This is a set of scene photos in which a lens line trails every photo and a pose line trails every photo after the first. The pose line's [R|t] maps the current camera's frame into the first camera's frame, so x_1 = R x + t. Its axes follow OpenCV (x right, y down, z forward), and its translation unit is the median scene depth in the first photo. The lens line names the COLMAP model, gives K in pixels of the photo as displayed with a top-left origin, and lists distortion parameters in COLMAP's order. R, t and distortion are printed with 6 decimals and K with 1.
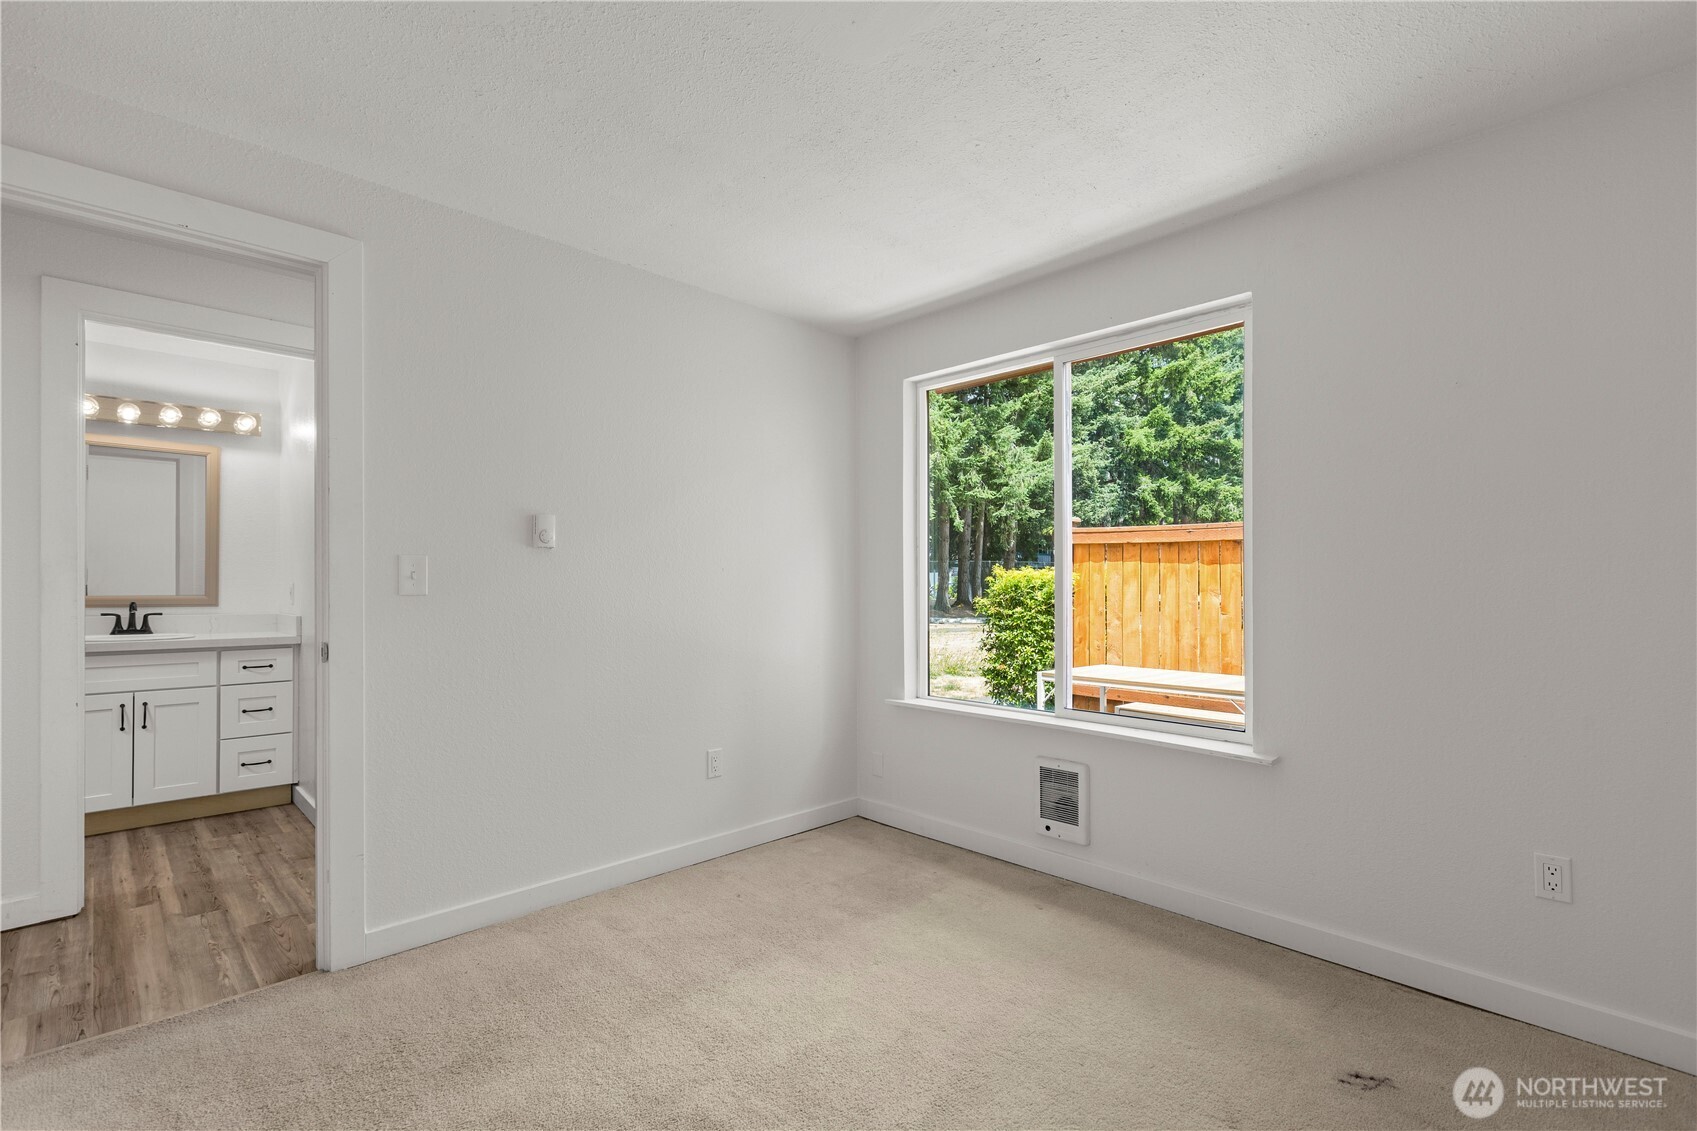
lens RADIAL K [[777.5, 0, 847.3], [0, 777.5, 574.1], [0, 0, 1]] dist [-0.001152, -0.000172]
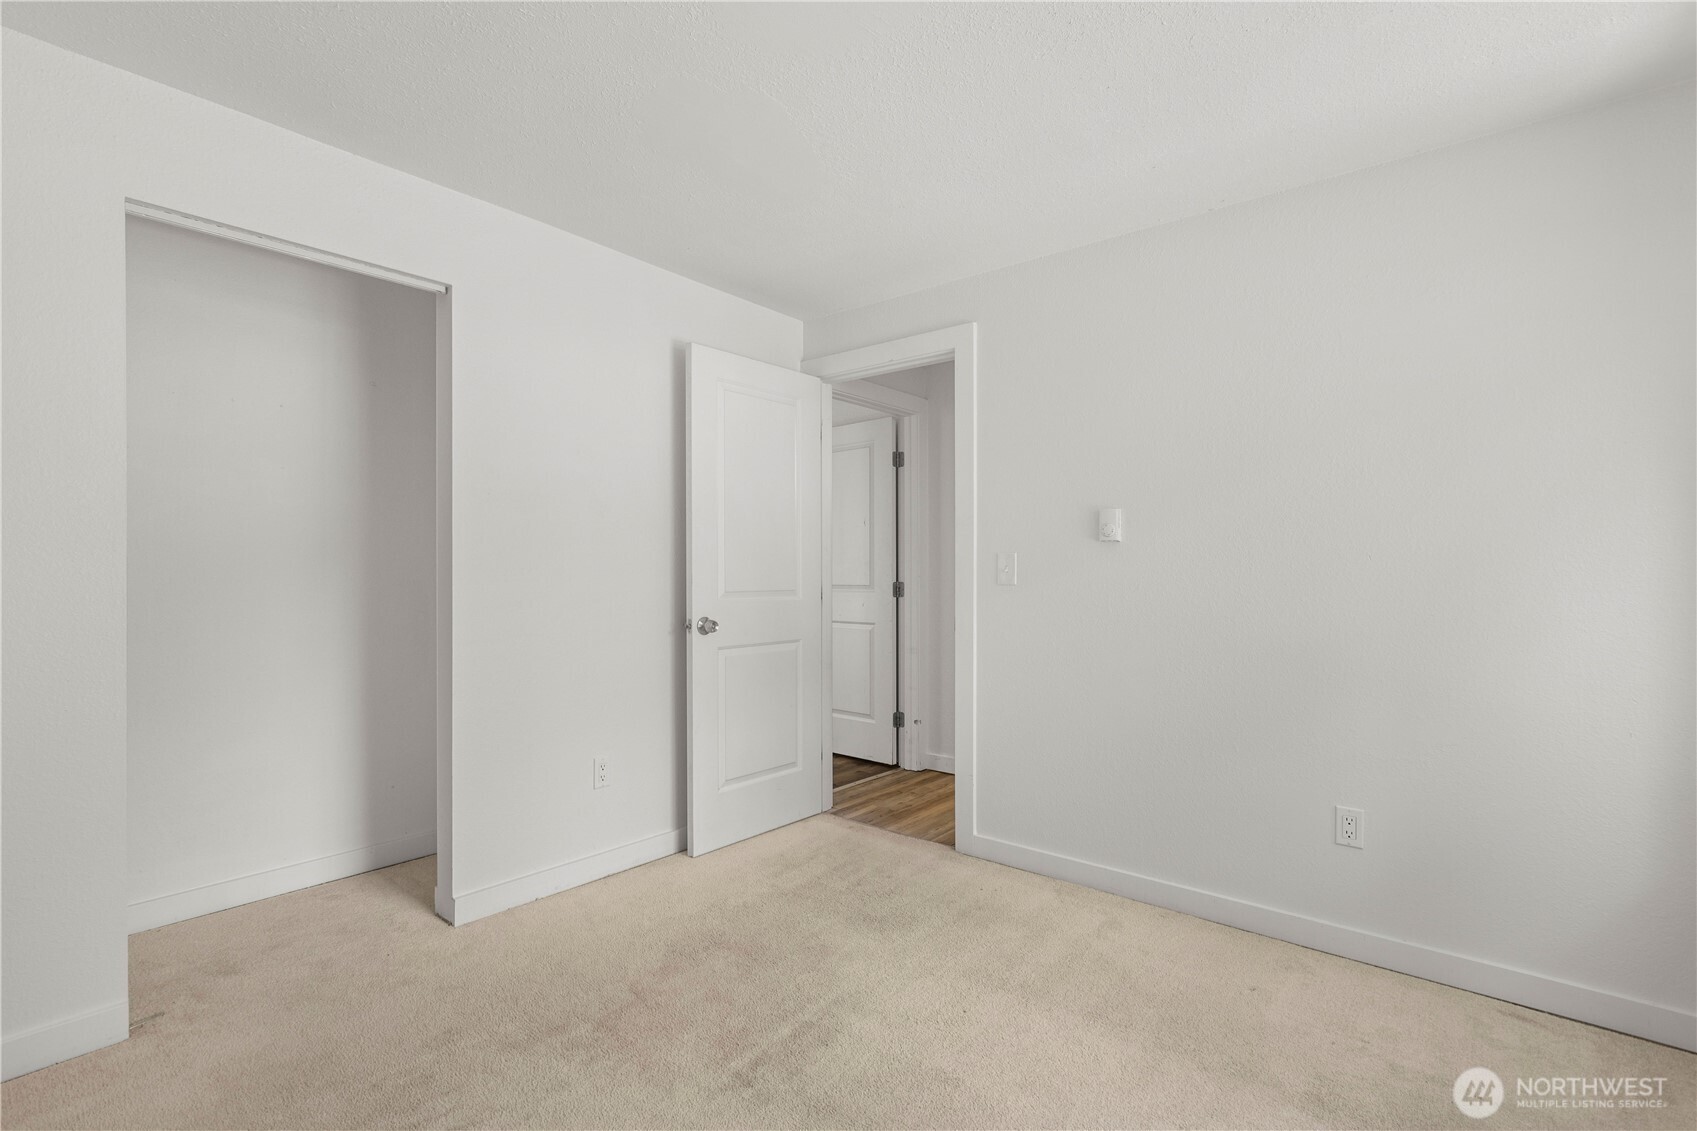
lens RADIAL K [[779.6, 0, 837.2], [0, 779.6, 570.5], [0, 0, 1]] dist [0.000136, -0.000730]
pose [[0.101446, -0.003526, -0.994835, 0.683073], [0.000209, 0.999994, -0.003523, 0.008584], [0.994841, 0.000150, 0.101446, 0.610978]]
